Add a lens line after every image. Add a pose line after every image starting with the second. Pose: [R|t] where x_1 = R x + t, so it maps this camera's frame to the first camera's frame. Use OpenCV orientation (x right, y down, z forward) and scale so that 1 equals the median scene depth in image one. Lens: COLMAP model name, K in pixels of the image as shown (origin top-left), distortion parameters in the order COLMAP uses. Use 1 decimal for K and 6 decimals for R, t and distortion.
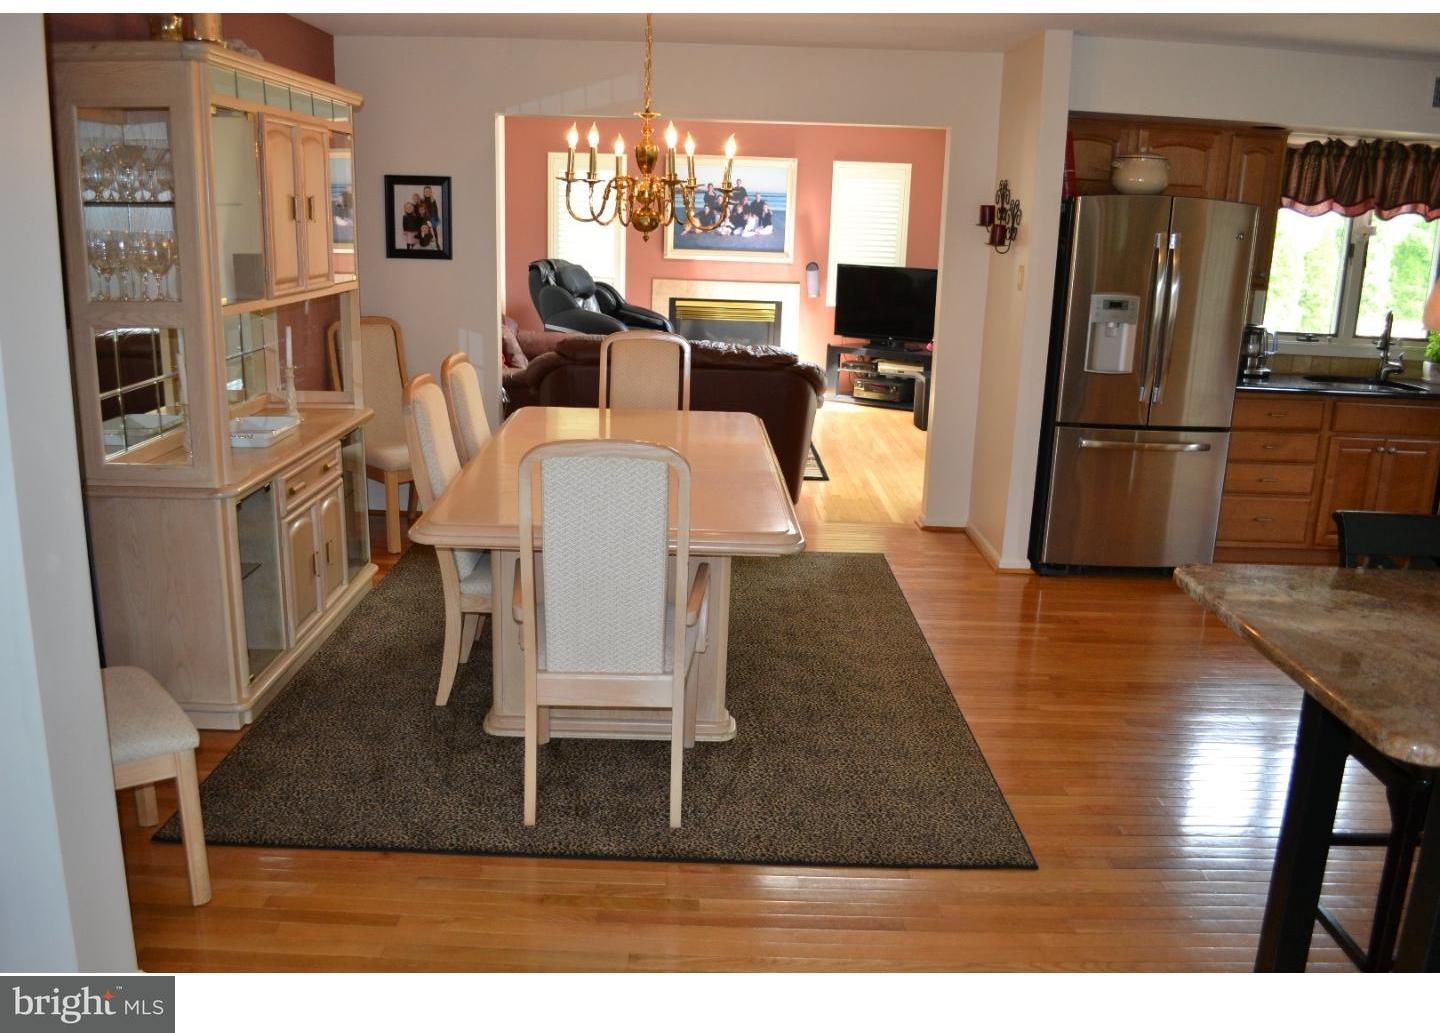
lens RADIAL K [[1188.9, 0, 710.3], [0, 1188.9, 505.6], [0, 0, 1]] dist [-0.075846, 0.004631]
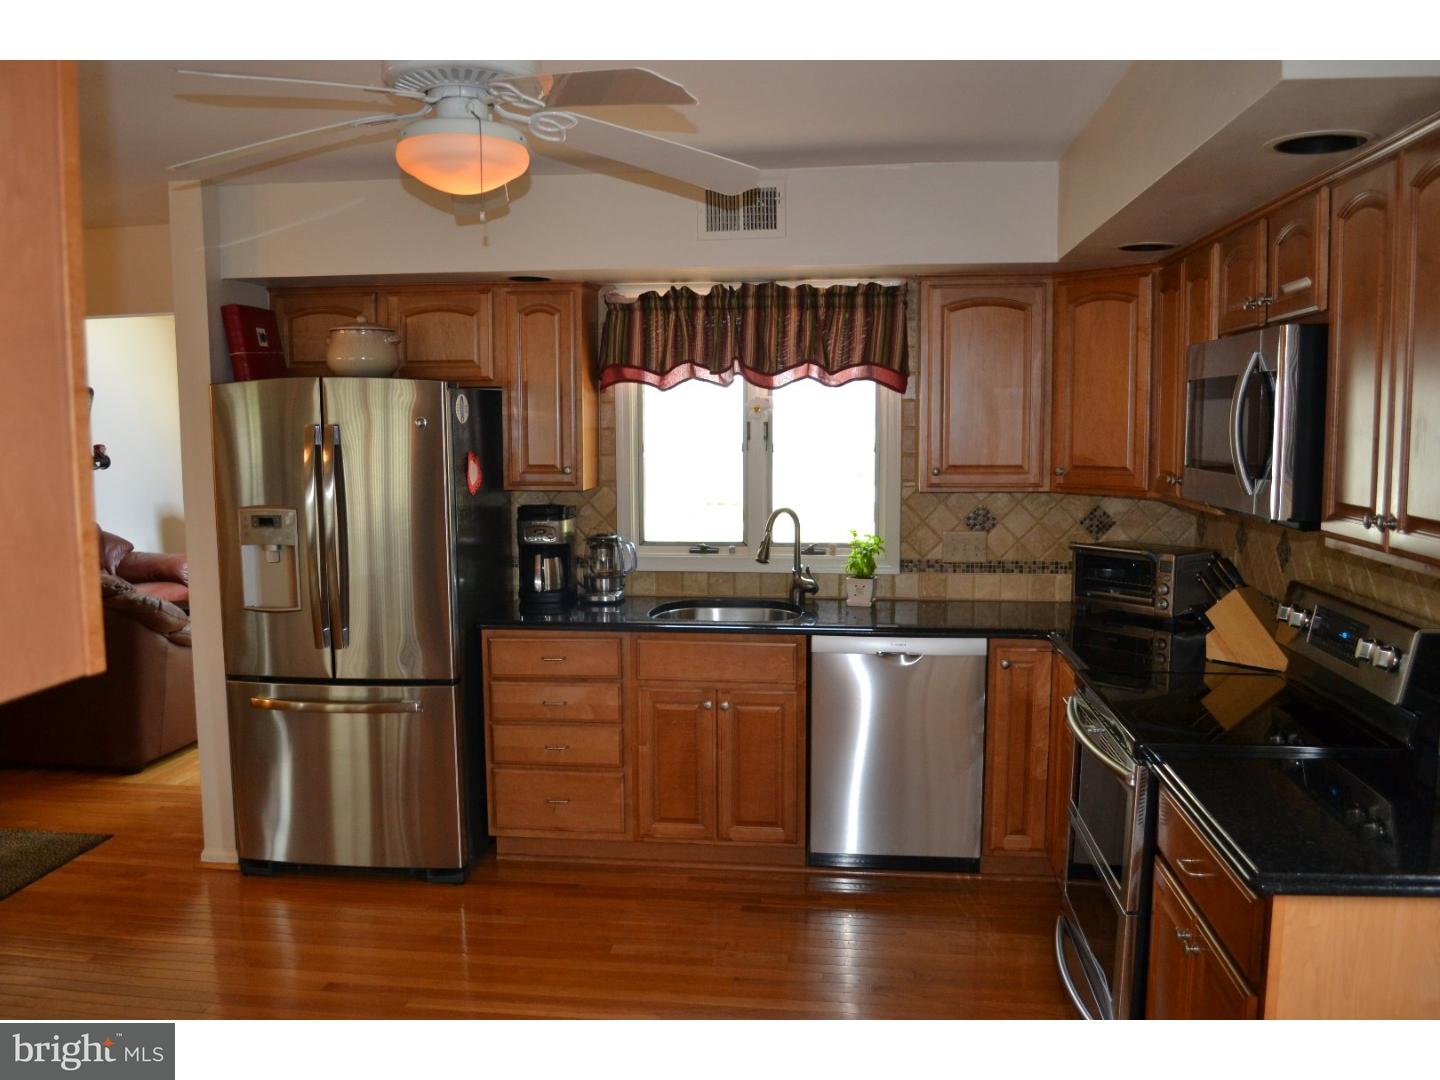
lens RADIAL K [[1186.9, 0, 709.8], [0, 1186.9, 554.8], [0, 0, 1]] dist [-0.088137, 0.018361]
pose [[0.992049, -0.021219, -0.124047, 0.640974], [0.006134, 0.992665, -0.120739, -0.049457], [0.125699, 0.119019, 0.984903, 0.256781]]
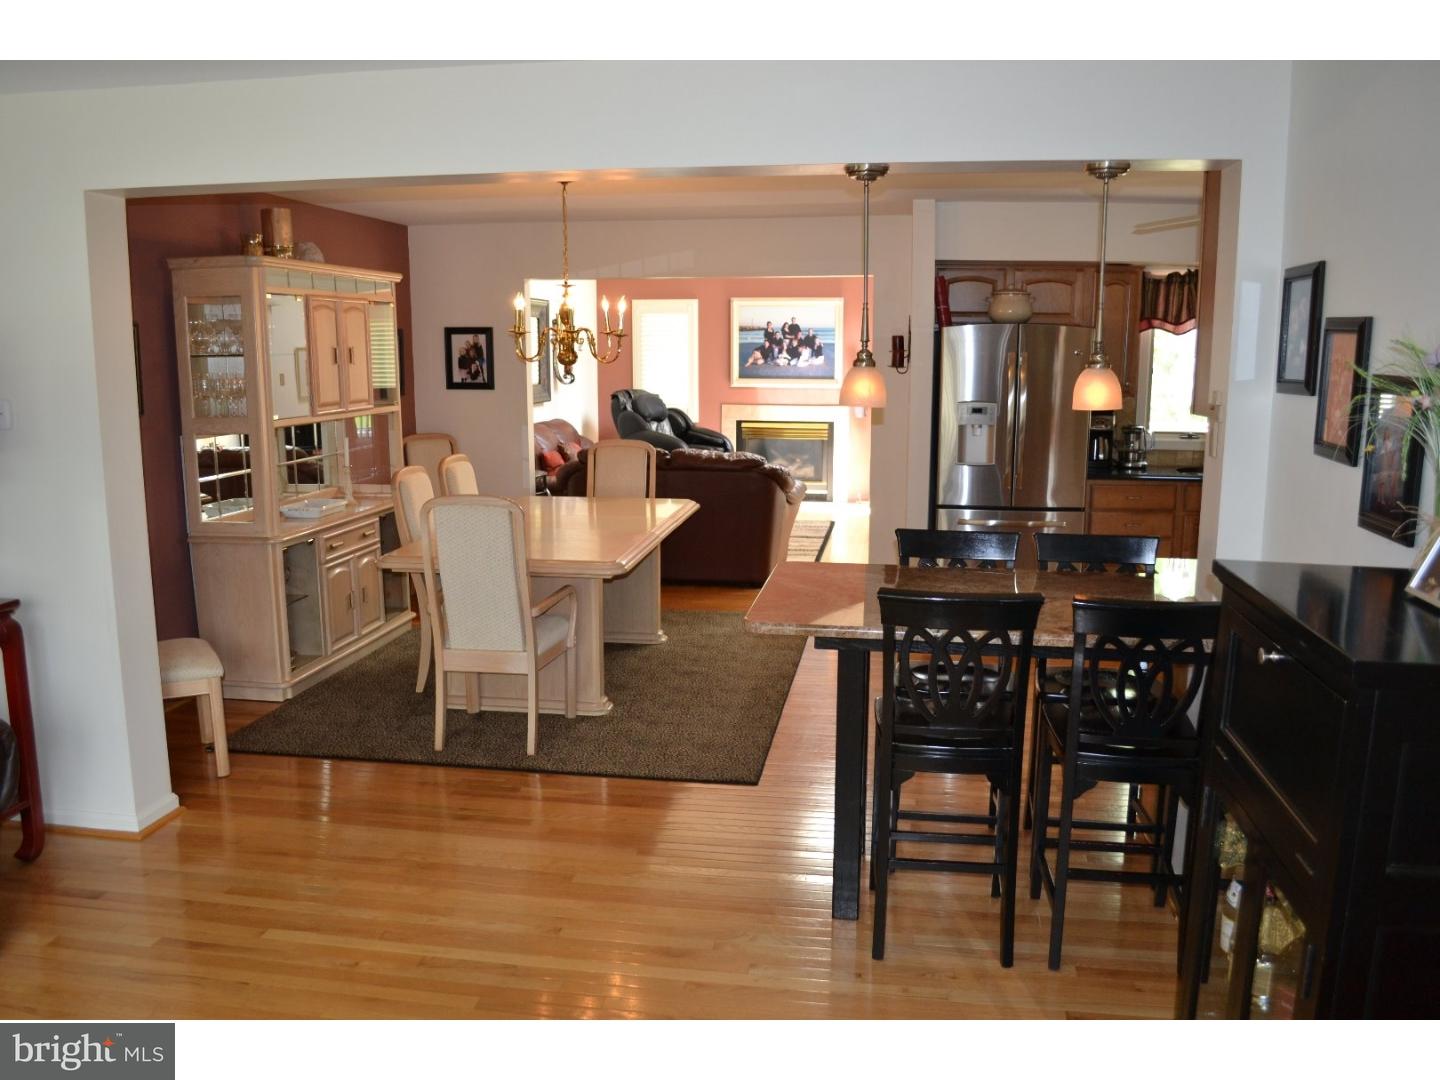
lens RADIAL K [[1186.9, 0, 709.8], [0, 1186.9, 554.8], [0, 0, 1]] dist [-0.088137, 0.018361]
pose [[0.986789, -0.002448, -0.161994, 0.236129], [-0.008645, 0.997666, -0.067732, 0.063270], [0.161782, 0.068238, 0.984464, -0.247570]]
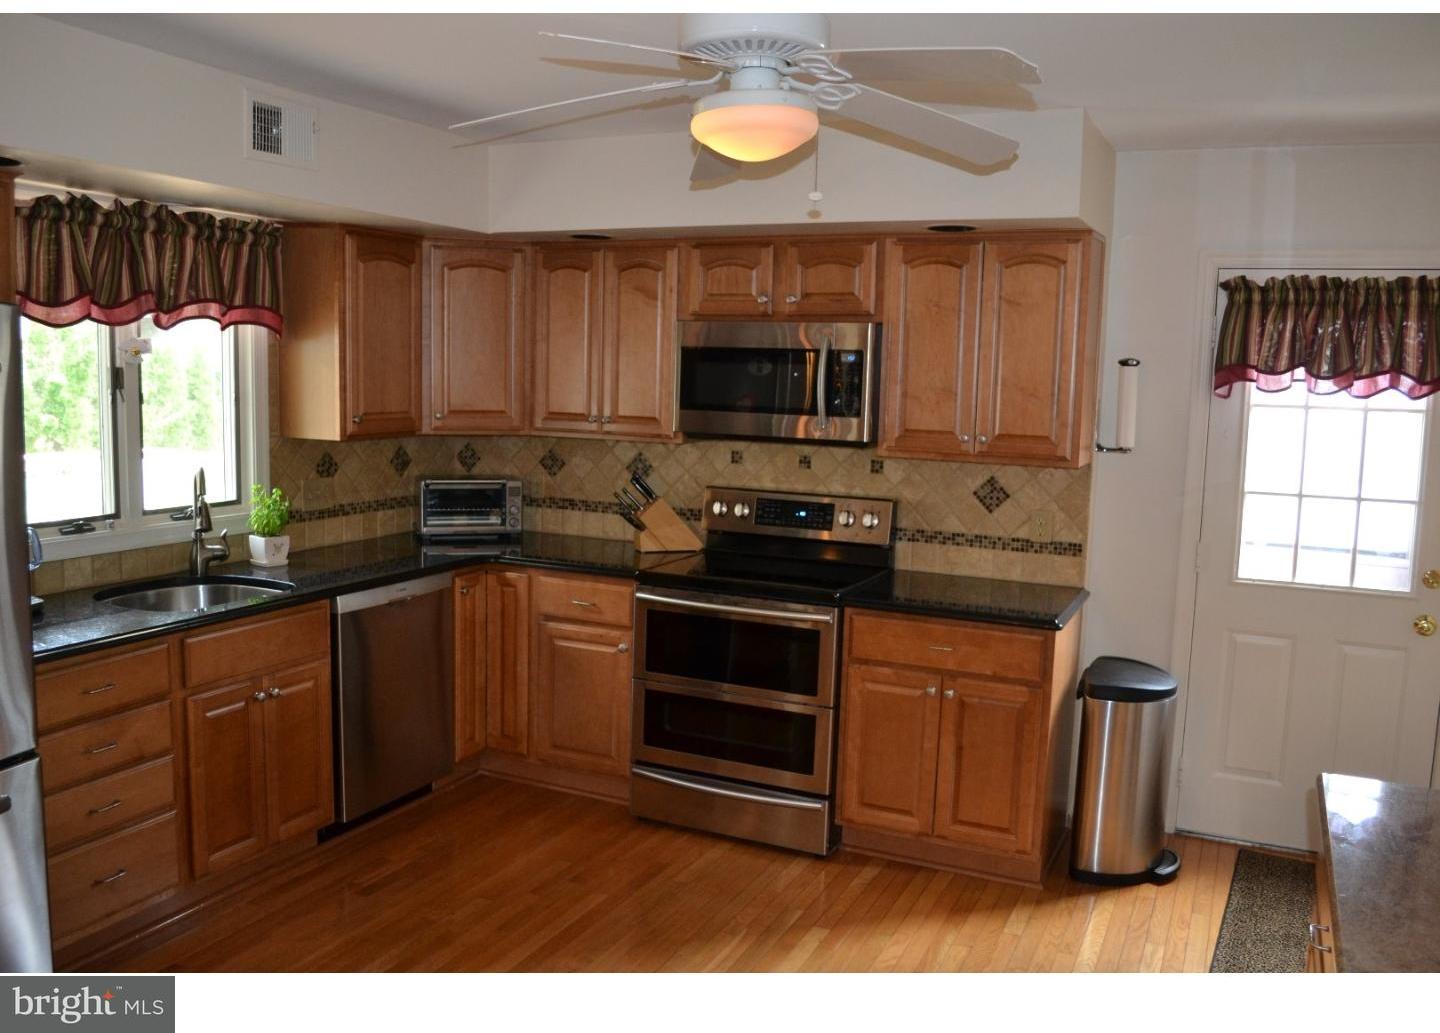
lens RADIAL K [[1181.0, 0, 720.0], [0, 1181.0, 516.5], [0, 0, 1]] dist [-0.107937, 0.014393]
pose [[0.429850, -0.132175, 0.893173, 0.139995], [0.202854, 0.978075, 0.047113, -0.115499], [-0.879818, 0.160933, 0.447238, 0.469809]]
